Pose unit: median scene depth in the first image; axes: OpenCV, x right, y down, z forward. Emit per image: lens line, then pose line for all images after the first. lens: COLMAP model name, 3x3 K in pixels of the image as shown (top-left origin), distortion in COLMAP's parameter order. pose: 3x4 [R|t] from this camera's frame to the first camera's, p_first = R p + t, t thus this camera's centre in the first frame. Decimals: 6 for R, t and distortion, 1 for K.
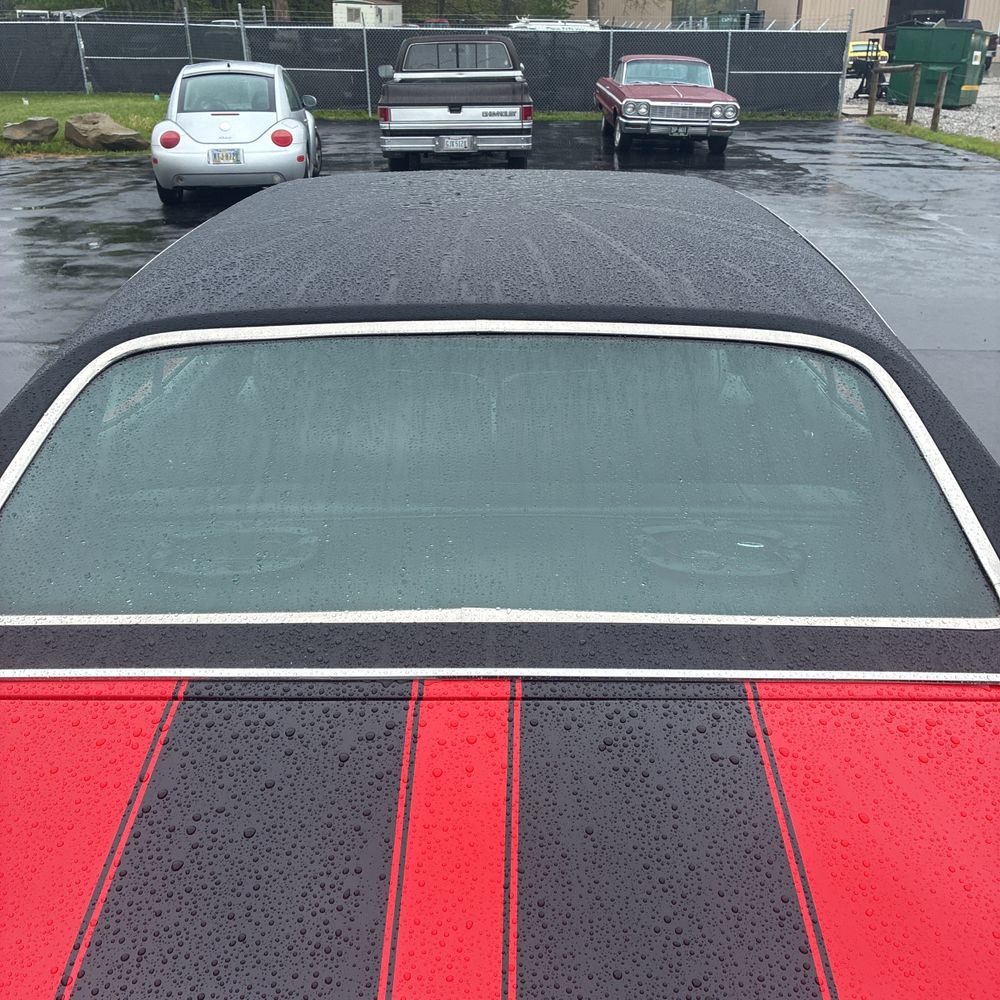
lens RADIAL K [[1013.9, 0, 503.0], [0, 1013.9, 497.7], [0, 0, 1]] dist [0.025780, 0.000000]
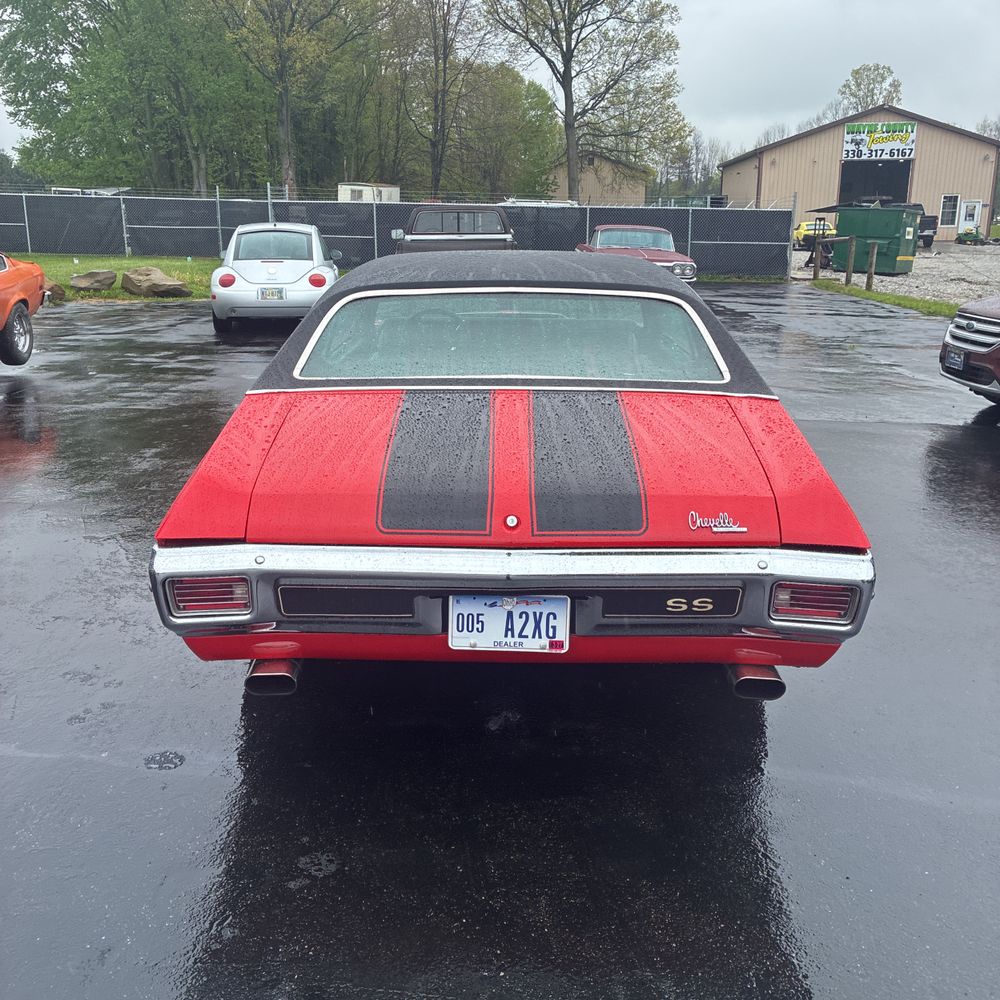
lens RADIAL K [[1013.9, 0, 469.7], [0, 1013.9, 497.0], [0, 0, 1]] dist [0.025780, 0.000000]
pose [[0.999779, 0.014624, -0.015127, -0.007314], [-0.016812, 0.987543, -0.156451, 0.062965], [0.012651, 0.156670, 0.987570, -0.112509]]
